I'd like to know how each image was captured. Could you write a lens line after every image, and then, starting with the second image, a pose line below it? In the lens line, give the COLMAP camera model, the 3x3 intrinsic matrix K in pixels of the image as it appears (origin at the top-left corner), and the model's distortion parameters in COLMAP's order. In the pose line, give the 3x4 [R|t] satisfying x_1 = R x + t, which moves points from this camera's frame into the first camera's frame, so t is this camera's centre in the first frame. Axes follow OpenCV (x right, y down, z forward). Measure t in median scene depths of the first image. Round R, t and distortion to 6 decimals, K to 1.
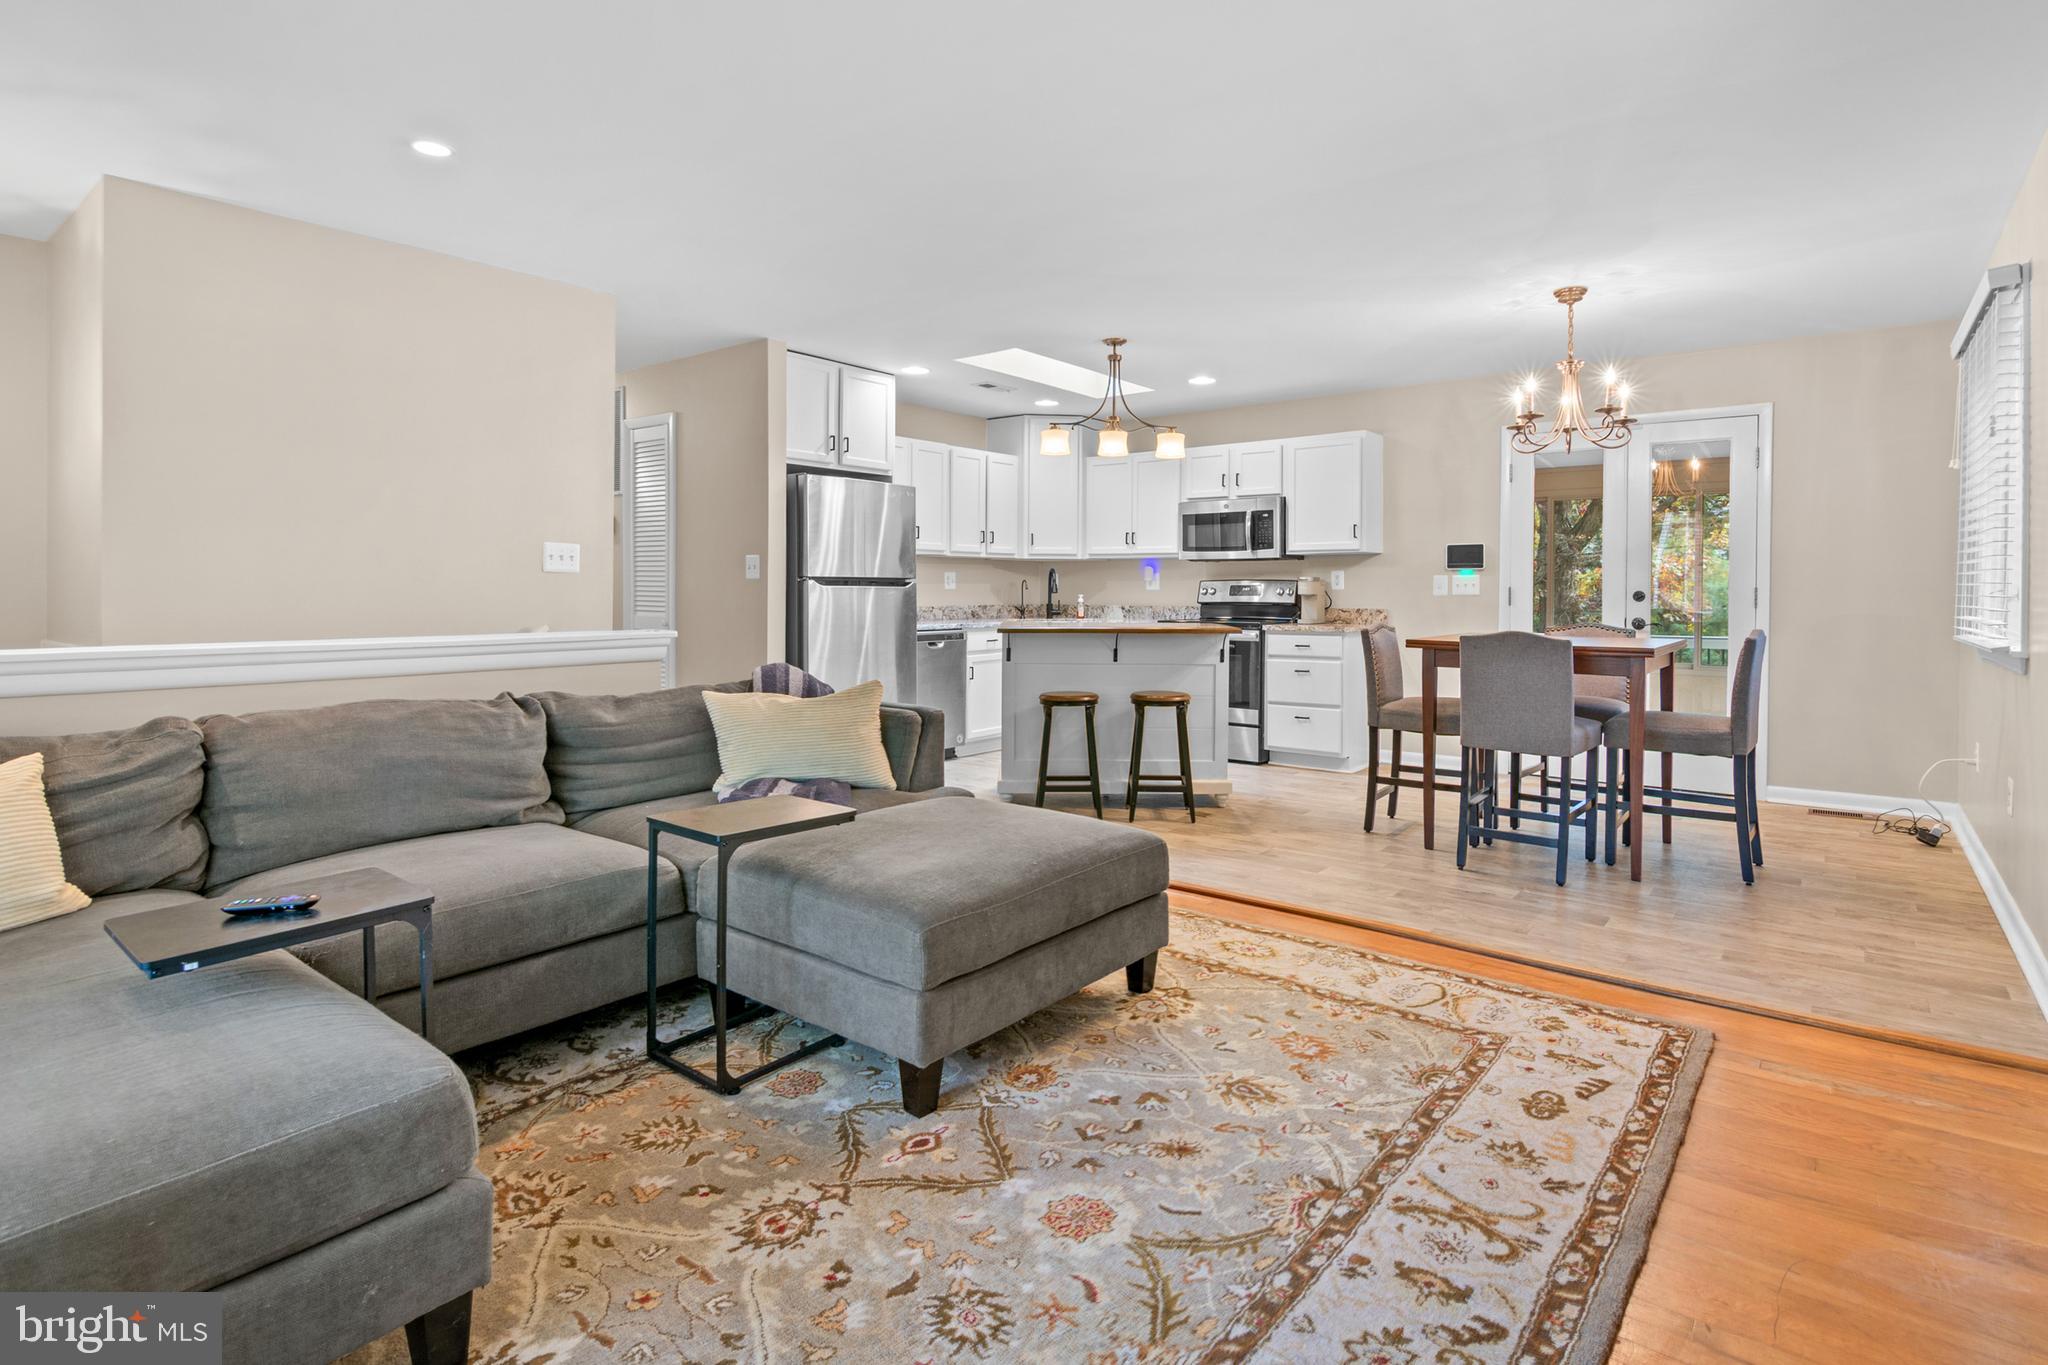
lens RADIAL K [[1027.7, 0, 1027.3], [0, 1027.7, 606.9], [0, 0, 1]] dist [-0.001765, -0.007013]
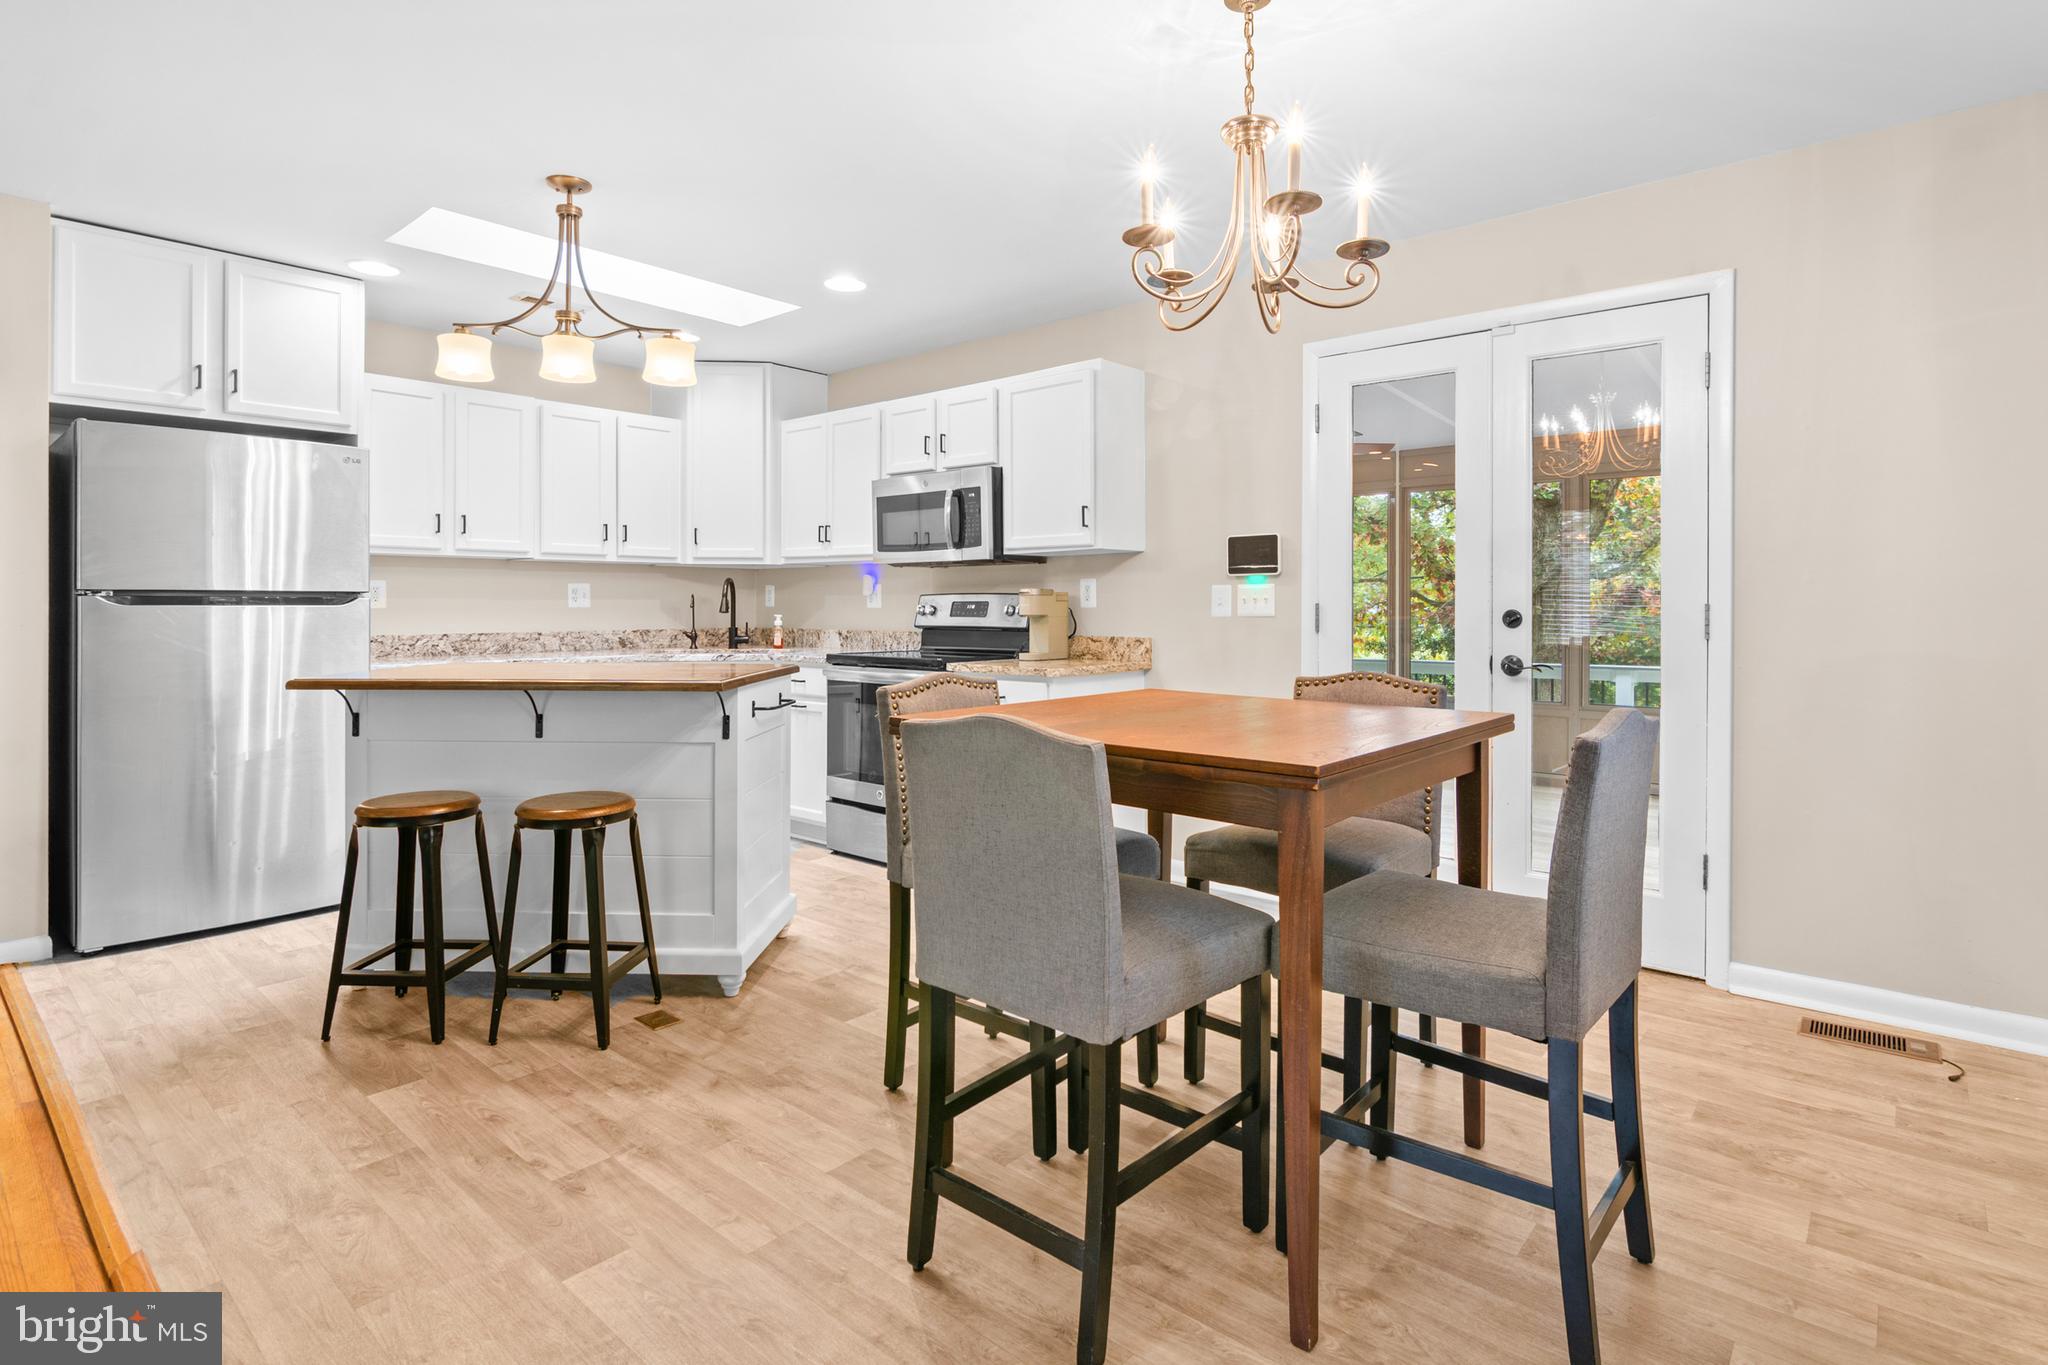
lens RADIAL K [[1027.7, 0, 1027.3], [0, 1027.7, 606.9], [0, 0, 1]] dist [-0.001765, -0.007013]
pose [[0.999011, -0.002257, -0.044417, 0.315595], [0.001580, 0.999882, -0.015269, -0.007692], [0.044446, 0.015184, 0.998896, 0.367200]]
